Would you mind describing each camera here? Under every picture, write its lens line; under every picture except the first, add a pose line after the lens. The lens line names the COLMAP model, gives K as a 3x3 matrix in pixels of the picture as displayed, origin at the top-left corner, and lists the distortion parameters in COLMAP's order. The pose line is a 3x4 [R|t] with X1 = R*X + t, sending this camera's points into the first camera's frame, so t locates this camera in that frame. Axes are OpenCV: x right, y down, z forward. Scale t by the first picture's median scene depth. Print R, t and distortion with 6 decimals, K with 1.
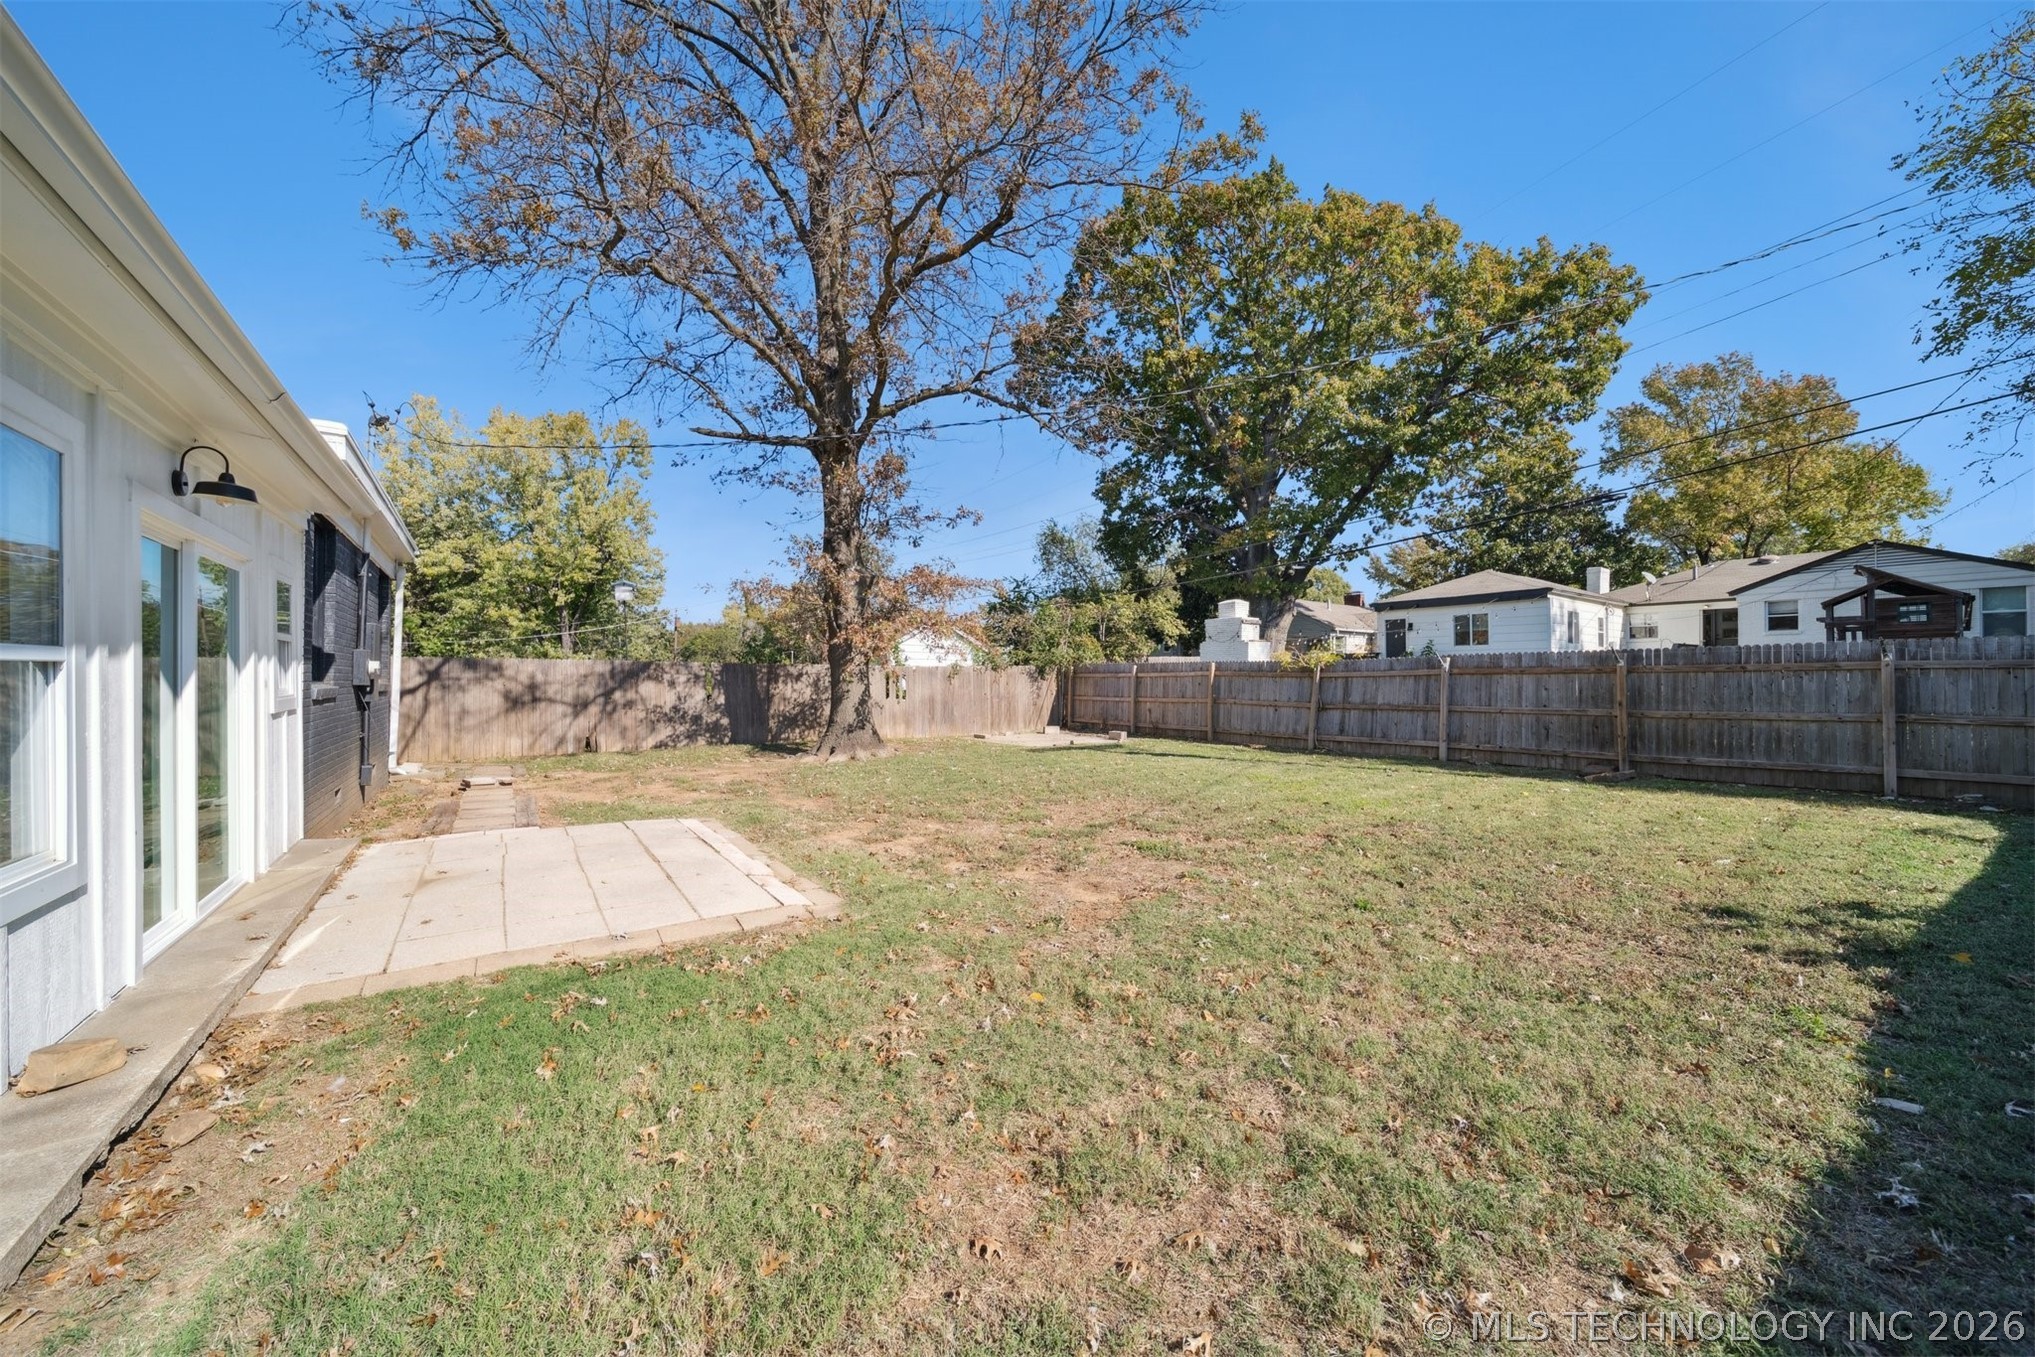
lens RADIAL K [[705.0, 0, 1009.6], [0, 705.0, 675.6], [0, 0, 1]] dist [0.001509, 0.000385]
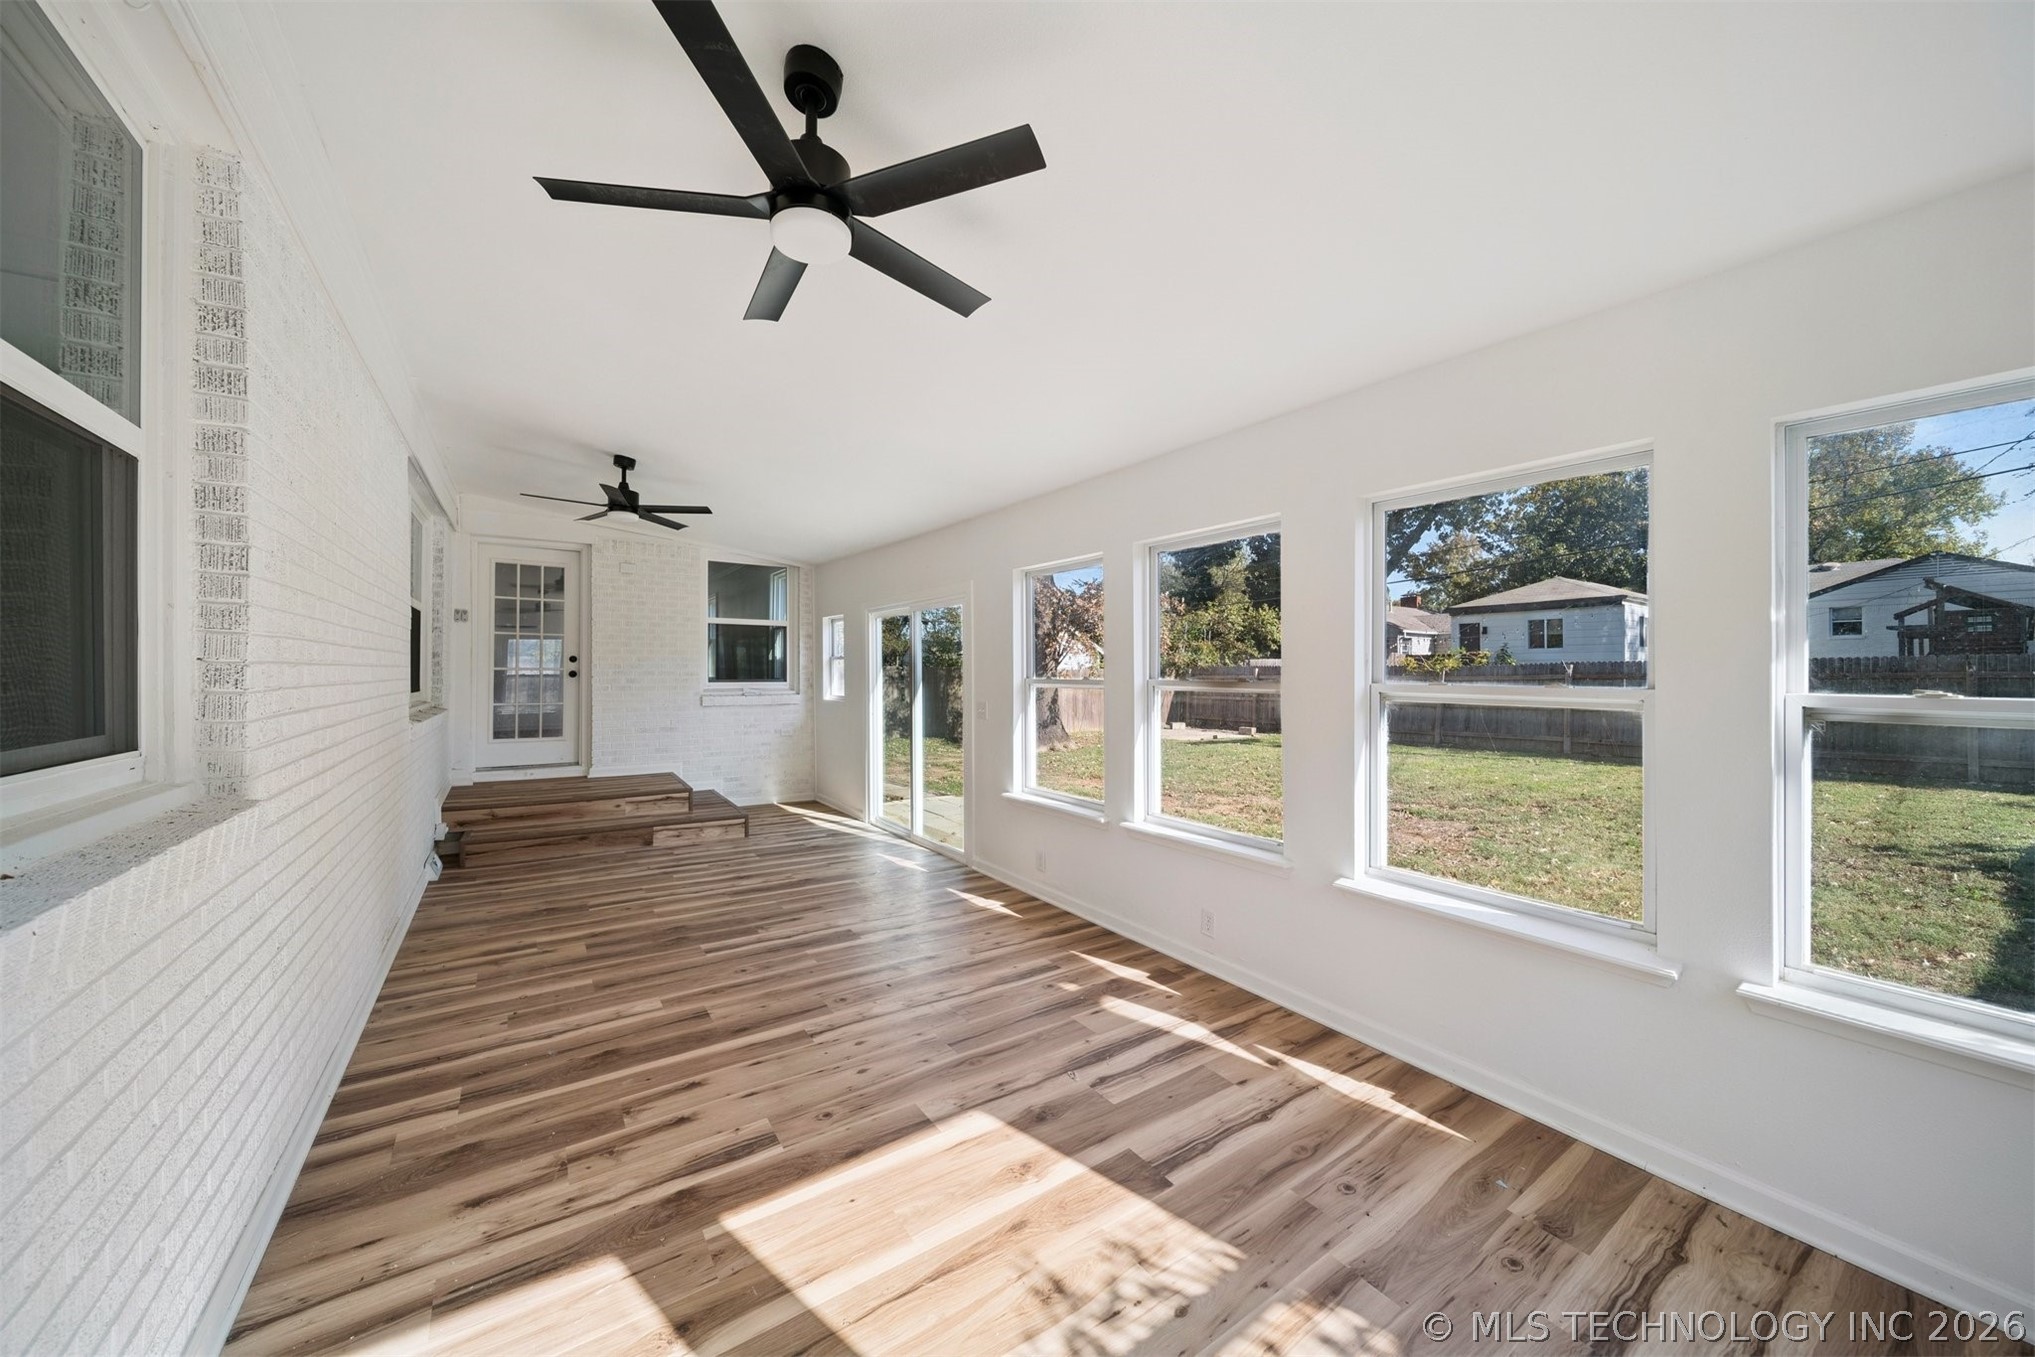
lens RADIAL K [[705.0, 0, 1021.7], [0, 705.0, 680.9], [0, 0, 1]] dist [0.001509, 0.000385]
pose [[0.999859, 0.002568, -0.016611, -0.115452], [-0.002383, 0.999935, 0.011138, -0.004183], [0.016639, -0.011097, 0.999800, -0.076119]]
